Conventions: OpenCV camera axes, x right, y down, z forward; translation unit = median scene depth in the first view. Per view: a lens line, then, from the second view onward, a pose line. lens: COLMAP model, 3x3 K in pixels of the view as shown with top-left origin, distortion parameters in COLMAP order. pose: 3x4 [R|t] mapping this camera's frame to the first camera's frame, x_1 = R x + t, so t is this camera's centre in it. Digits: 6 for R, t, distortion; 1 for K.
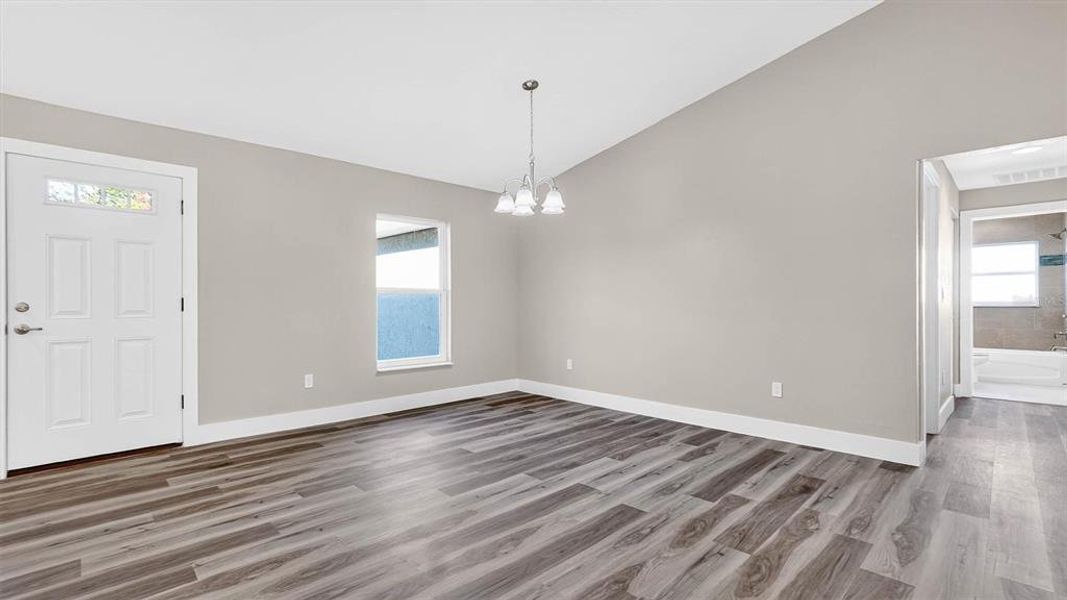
lens RADIAL K [[477.8, 0, 529.0], [0, 477.8, 301.4], [0, 0, 1]] dist [-0.040933, 0.018487]
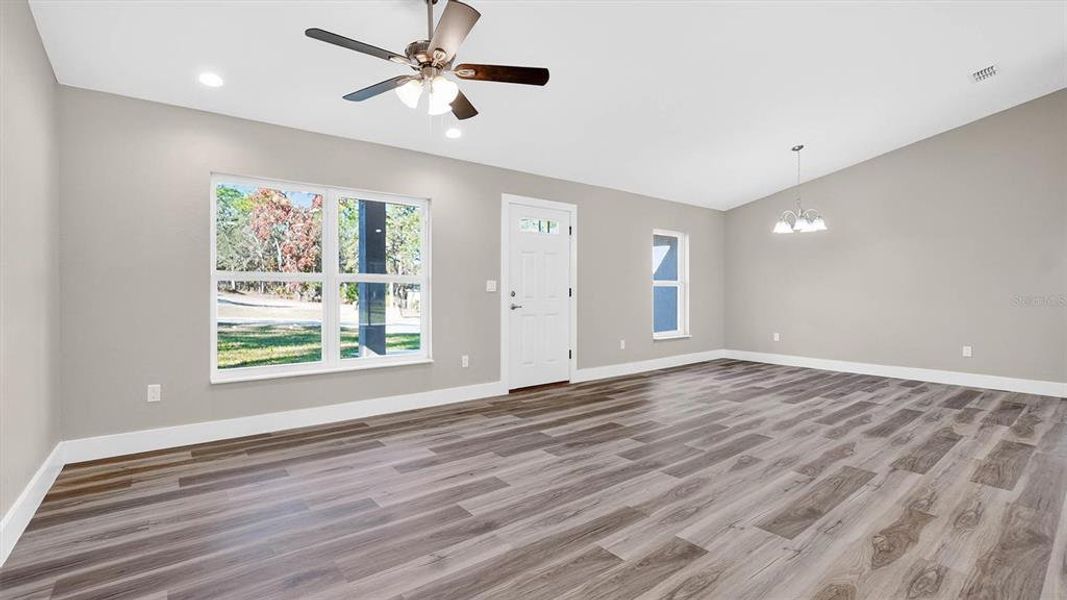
lens RADIAL K [[477.8, 0, 529.0], [0, 477.8, 301.4], [0, 0, 1]] dist [-0.040933, 0.018487]
pose [[0.995183, 0.002273, -0.098008, -0.842553], [0.000047, 0.999720, 0.023658, -0.001849], [0.098035, -0.023548, 0.994904, -0.694224]]
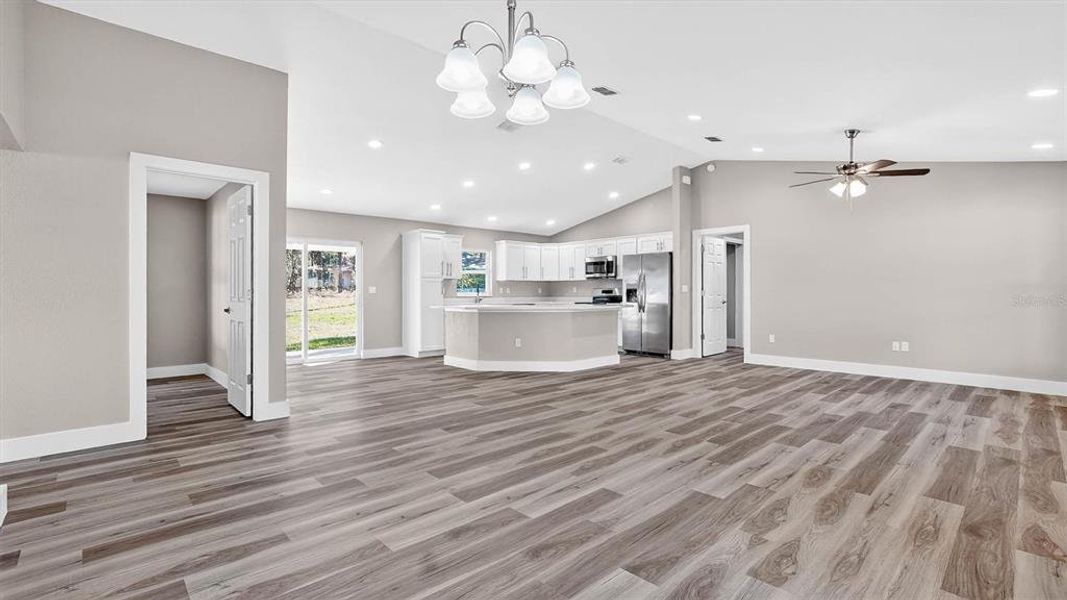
lens RADIAL K [[478.8, 0, 520.9], [0, 478.8, 295.2], [0, 0, 1]] dist [-0.042889, 0.020167]
pose [[-0.999580, 0.001870, 0.028930, -0.017941], [0.001963, 0.999993, 0.003167, 0.003856], [-0.028924, 0.003223, -0.999576, 1.766746]]
